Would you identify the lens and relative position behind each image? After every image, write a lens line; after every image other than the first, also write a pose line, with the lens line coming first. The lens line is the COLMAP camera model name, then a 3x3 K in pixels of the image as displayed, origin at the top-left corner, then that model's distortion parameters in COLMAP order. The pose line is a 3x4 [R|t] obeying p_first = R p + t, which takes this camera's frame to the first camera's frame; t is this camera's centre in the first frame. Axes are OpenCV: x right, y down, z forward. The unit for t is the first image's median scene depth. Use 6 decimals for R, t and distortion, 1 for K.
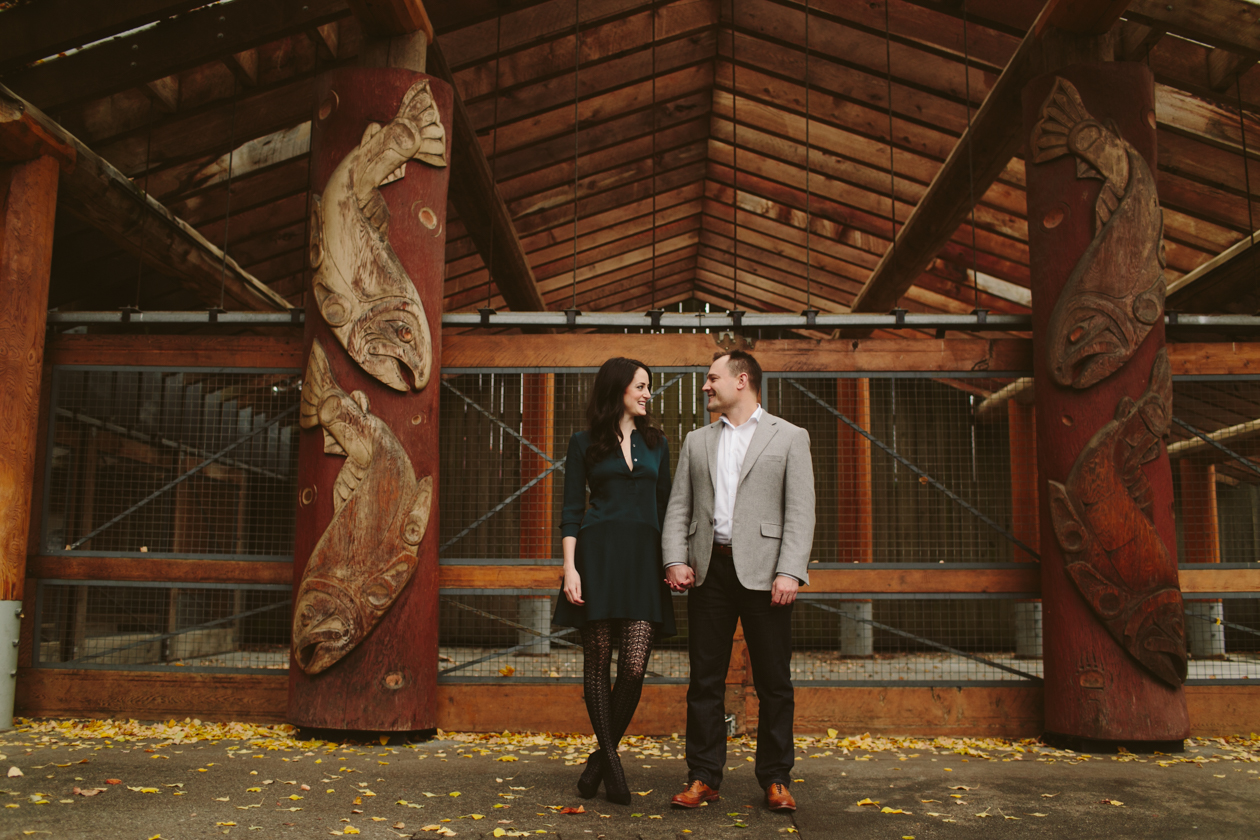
lens RADIAL K [[1218.5, 0, 629.7], [0, 1218.5, 420.8], [0, 0, 1]] dist [-0.050569, 0.000000]
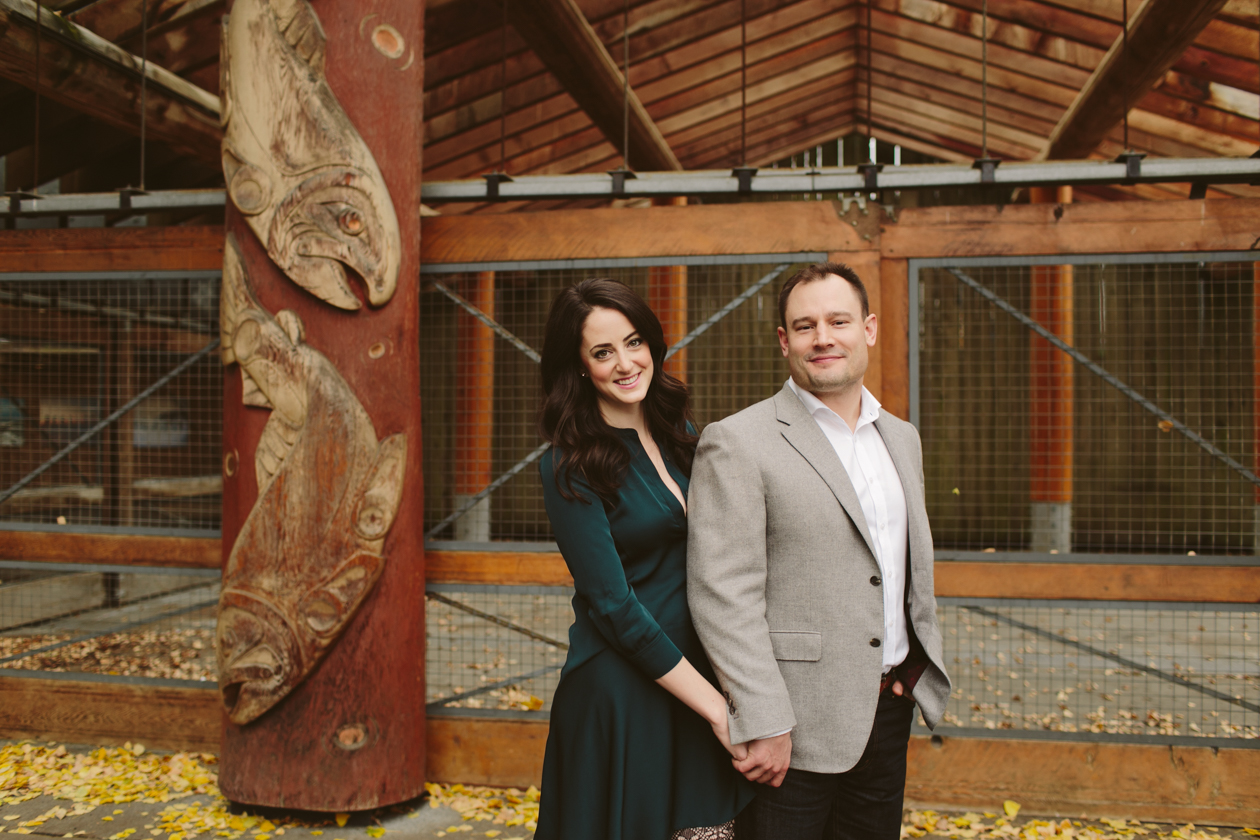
lens RADIAL K [[1218.5, 0, 630.3], [0, 1218.5, 418.9], [0, 0, 1]] dist [-0.050569, 0.000000]
pose [[0.988574, -0.006603, -0.150592, 0.059894], [0.026241, 0.991324, 0.128793, -0.043669], [0.148435, -0.131273, 0.980171, 0.341054]]
